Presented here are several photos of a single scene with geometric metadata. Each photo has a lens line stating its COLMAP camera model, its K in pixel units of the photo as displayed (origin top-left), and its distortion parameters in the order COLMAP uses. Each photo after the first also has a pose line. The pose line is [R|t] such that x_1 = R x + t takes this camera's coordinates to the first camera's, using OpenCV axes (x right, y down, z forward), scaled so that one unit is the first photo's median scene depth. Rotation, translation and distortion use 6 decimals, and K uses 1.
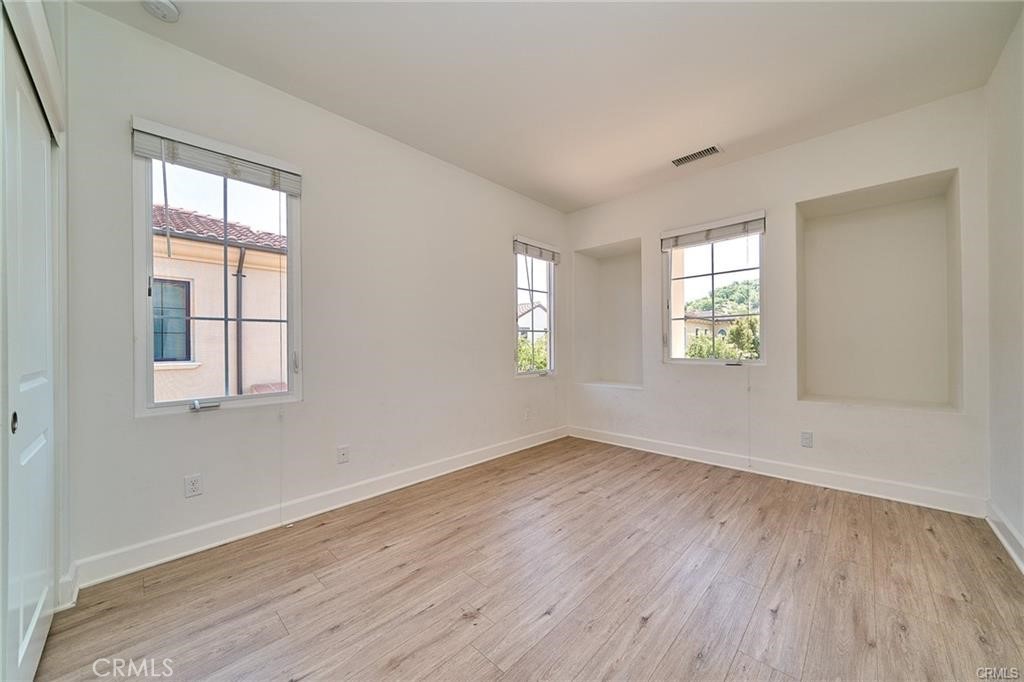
lens RADIAL K [[356.2, 0, 514.6], [0, 356.2, 339.7], [0, 0, 1]] dist [0.002458, -0.001635]
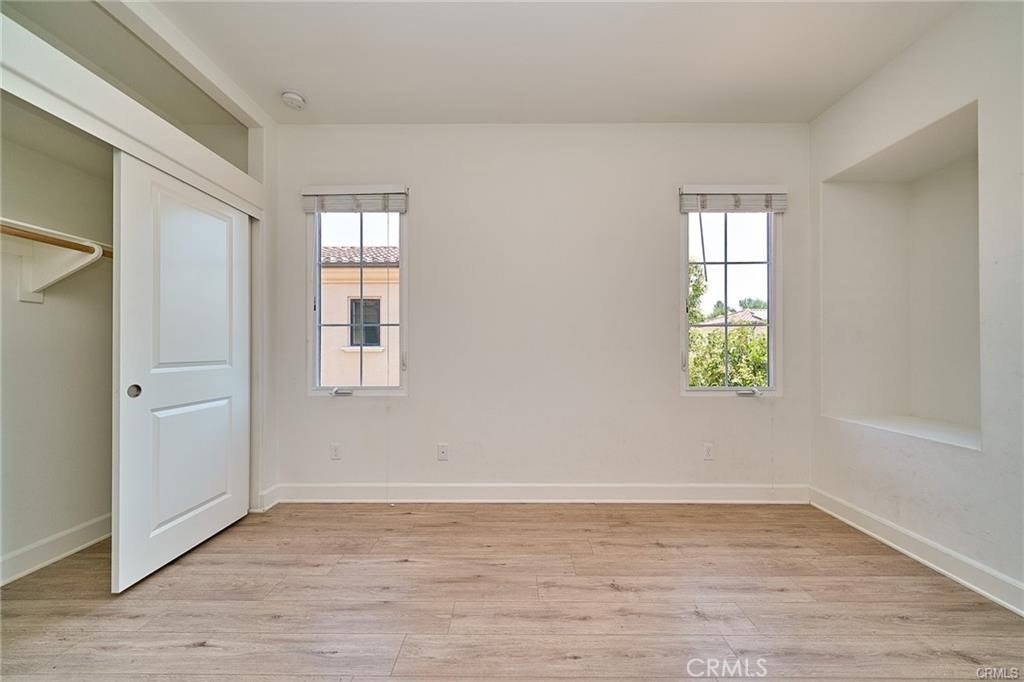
lens RADIAL K [[356.2, 0, 520.3], [0, 356.2, 352.2], [0, 0, 1]] dist [0.002458, -0.001635]
pose [[0.696342, 0.018491, -0.717472, 0.350822], [0.006420, 0.999468, 0.031990, -0.002503], [0.717682, -0.026882, 0.695852, 0.379903]]
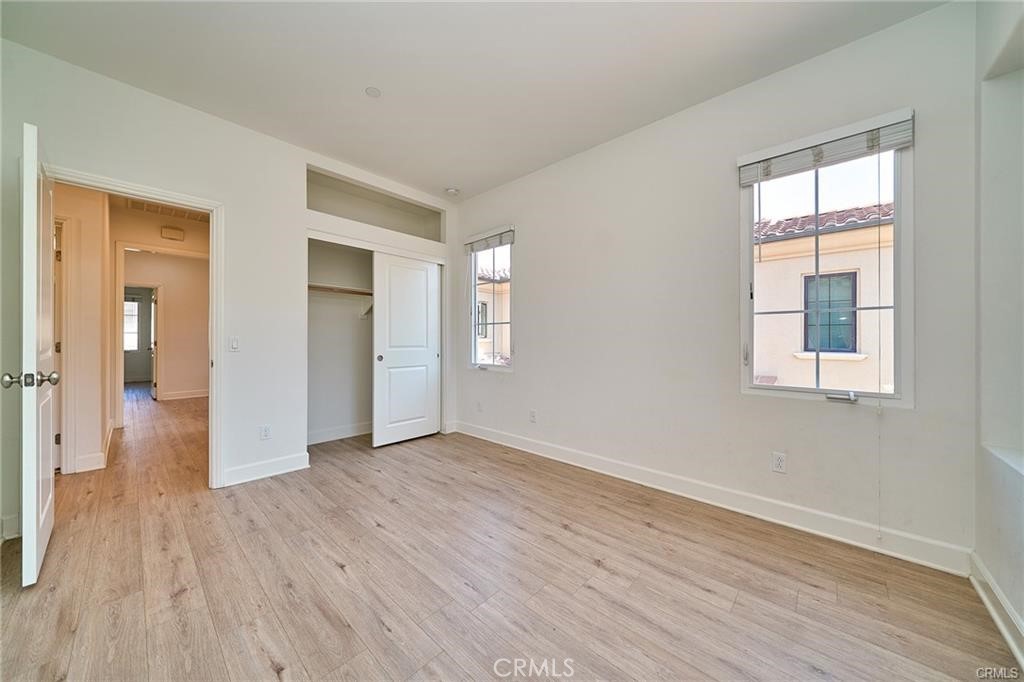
lens RADIAL K [[356.2, 0, 516.6], [0, 356.2, 344.2], [0, 0, 1]] dist [0.002458, -0.001635]
pose [[0.029790, 0.021302, -0.999329, 0.762905], [0.015289, 0.999646, 0.021765, 0.005011], [0.999439, -0.015927, 0.029454, 0.757454]]
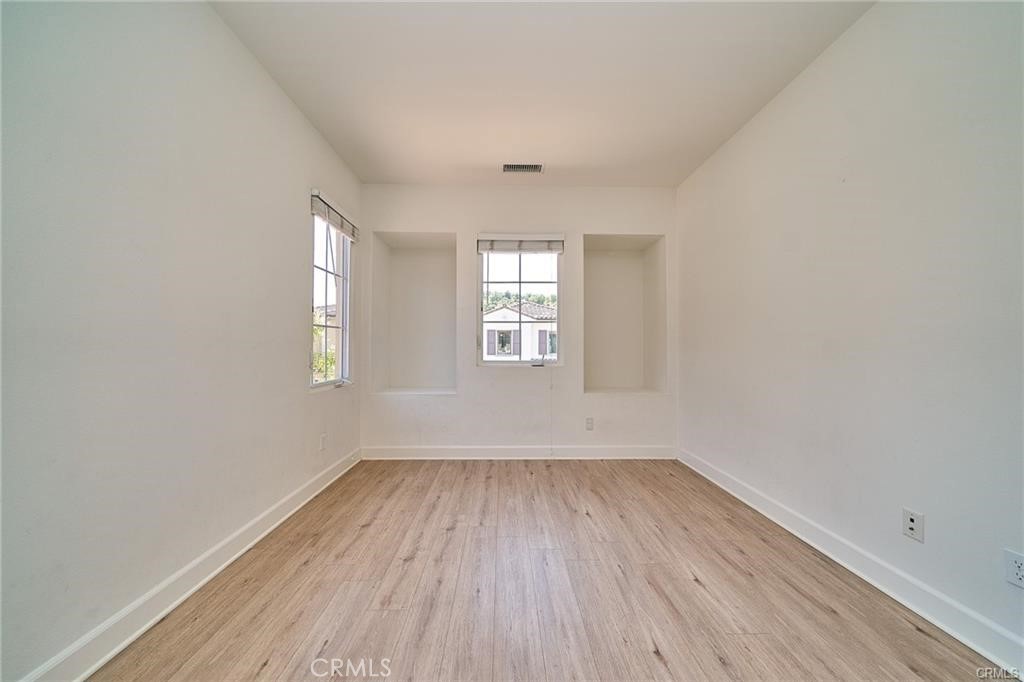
lens RADIAL K [[356.2, 0, 503.3], [0, 356.2, 342.9], [0, 0, 1]] dist [0.002458, -0.001635]
pose [[0.718244, 0.016621, 0.695593, -0.270328], [-0.021398, 0.999769, -0.001794, 0.002406], [-0.695462, -0.013596, 0.718434, 0.304567]]
